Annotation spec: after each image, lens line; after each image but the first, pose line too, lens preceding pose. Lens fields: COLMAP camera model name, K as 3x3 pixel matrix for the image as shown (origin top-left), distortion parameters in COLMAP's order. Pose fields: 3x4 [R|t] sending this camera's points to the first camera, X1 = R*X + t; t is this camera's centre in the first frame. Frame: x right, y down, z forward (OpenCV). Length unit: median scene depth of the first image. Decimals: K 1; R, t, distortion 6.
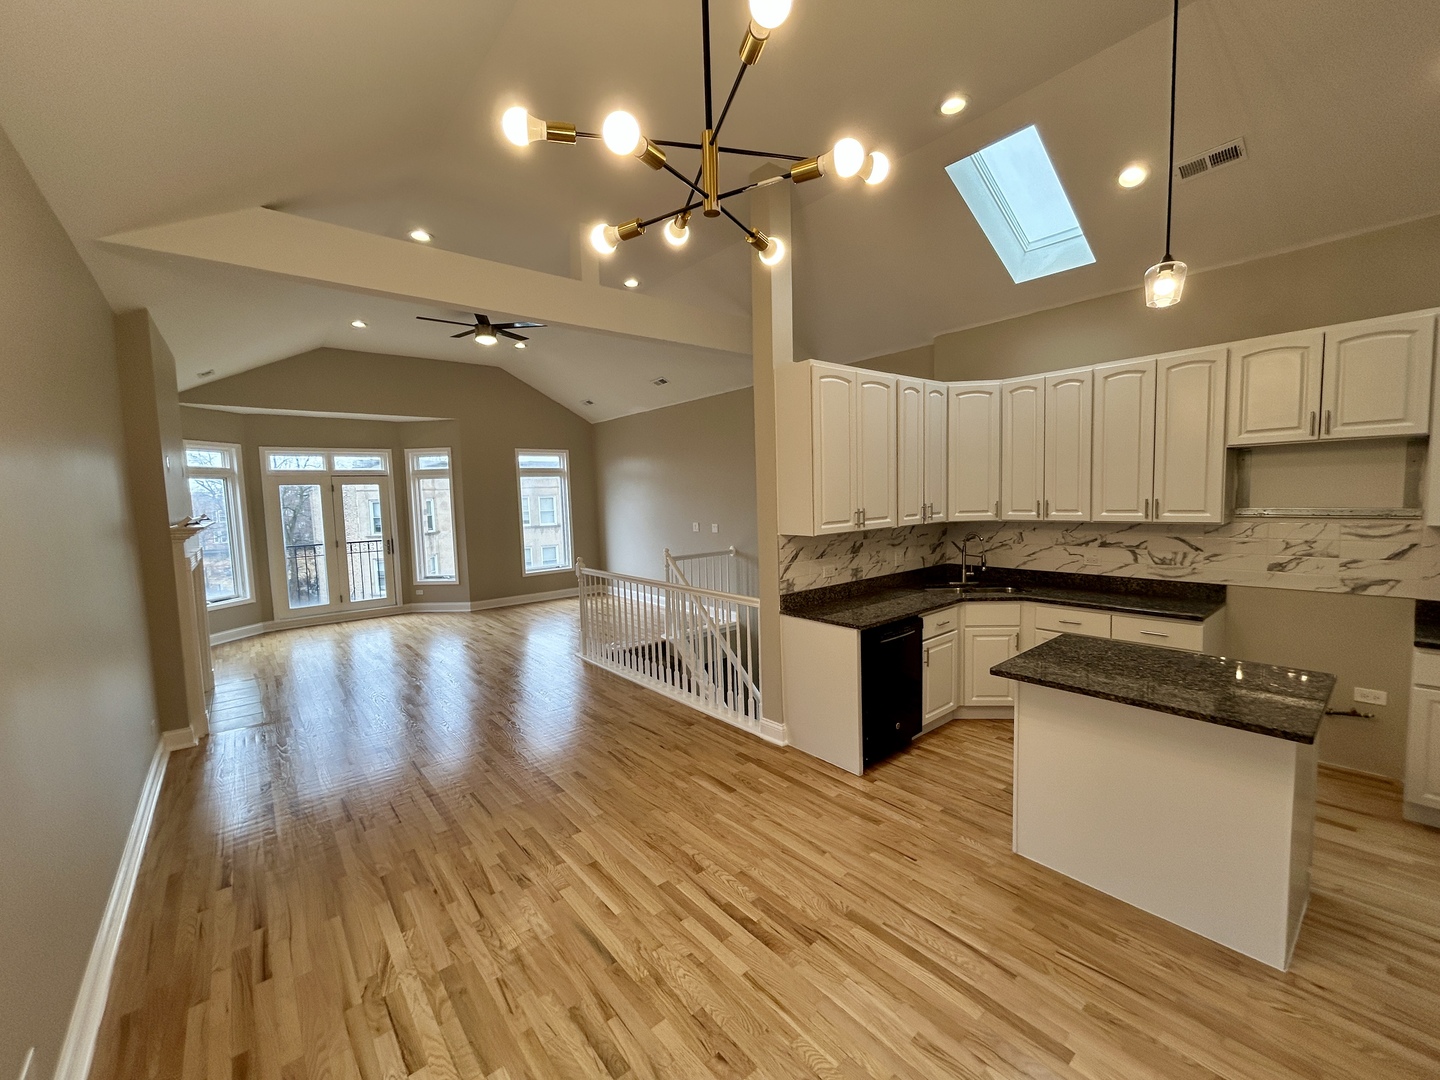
lens RADIAL K [[581.8, 0, 716.7], [0, 581.8, 534.5], [0, 0, 1]] dist [-0.003190, -0.000151]
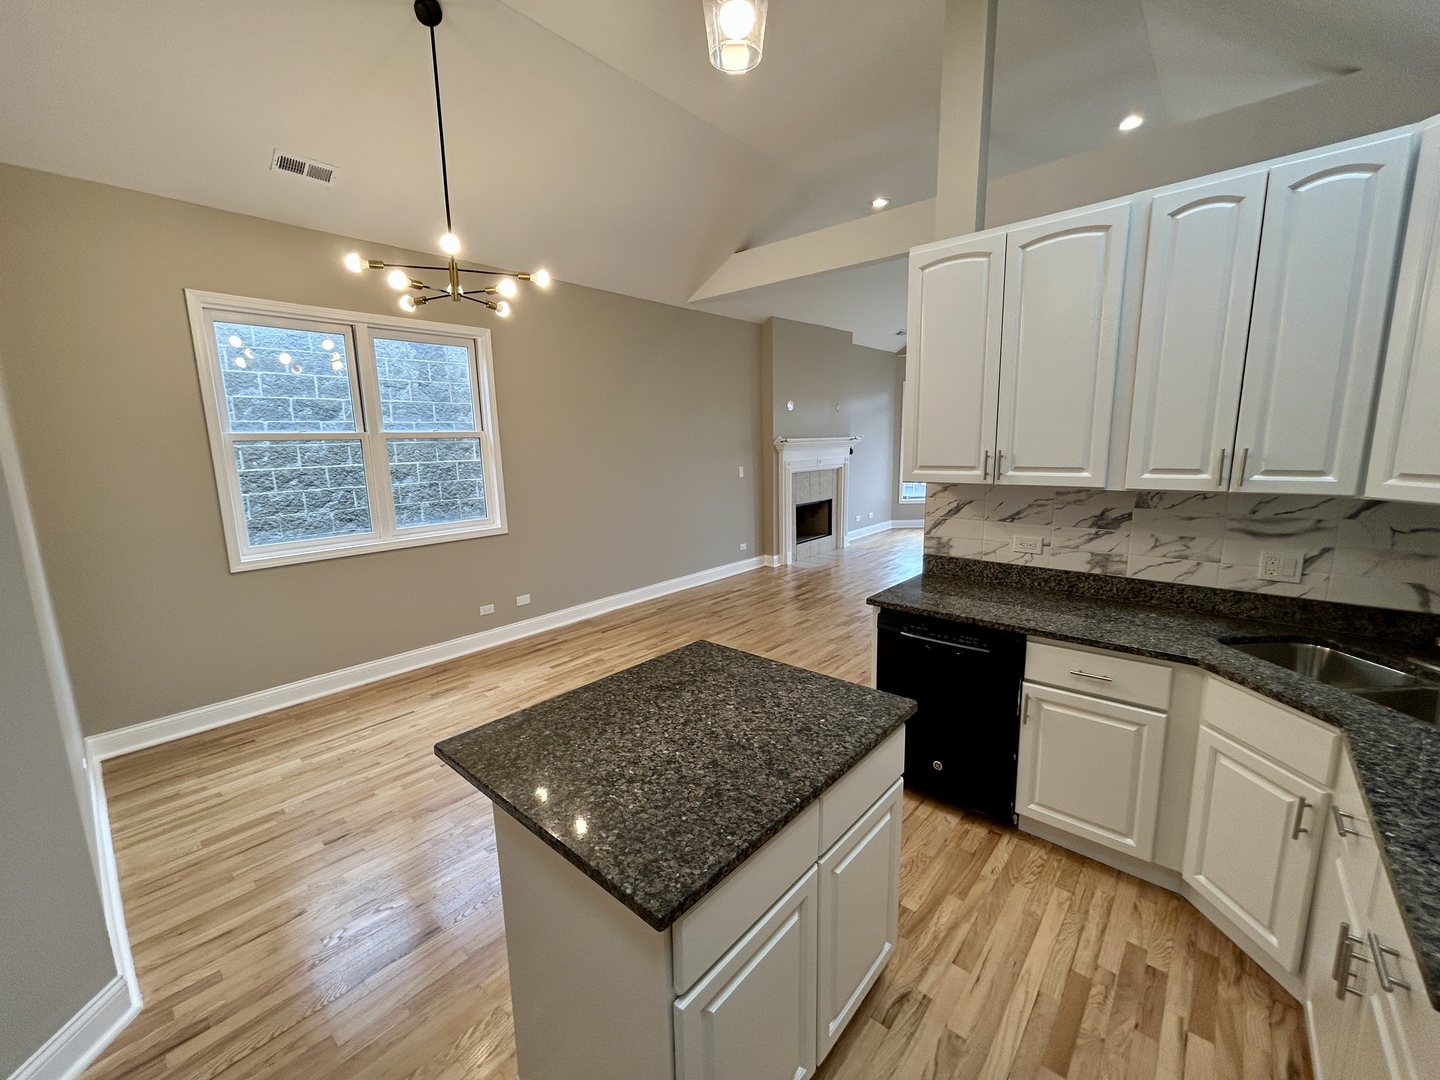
lens RADIAL K [[581.8, 0, 717.7], [0, 581.8, 538.6], [0, 0, 1]] dist [-0.003190, -0.000151]
pose [[0.148079, 0.193071, -0.969946, 0.839891], [-0.056589, 0.980806, 0.186594, -0.050115], [0.987355, 0.027258, 0.156162, 0.583235]]
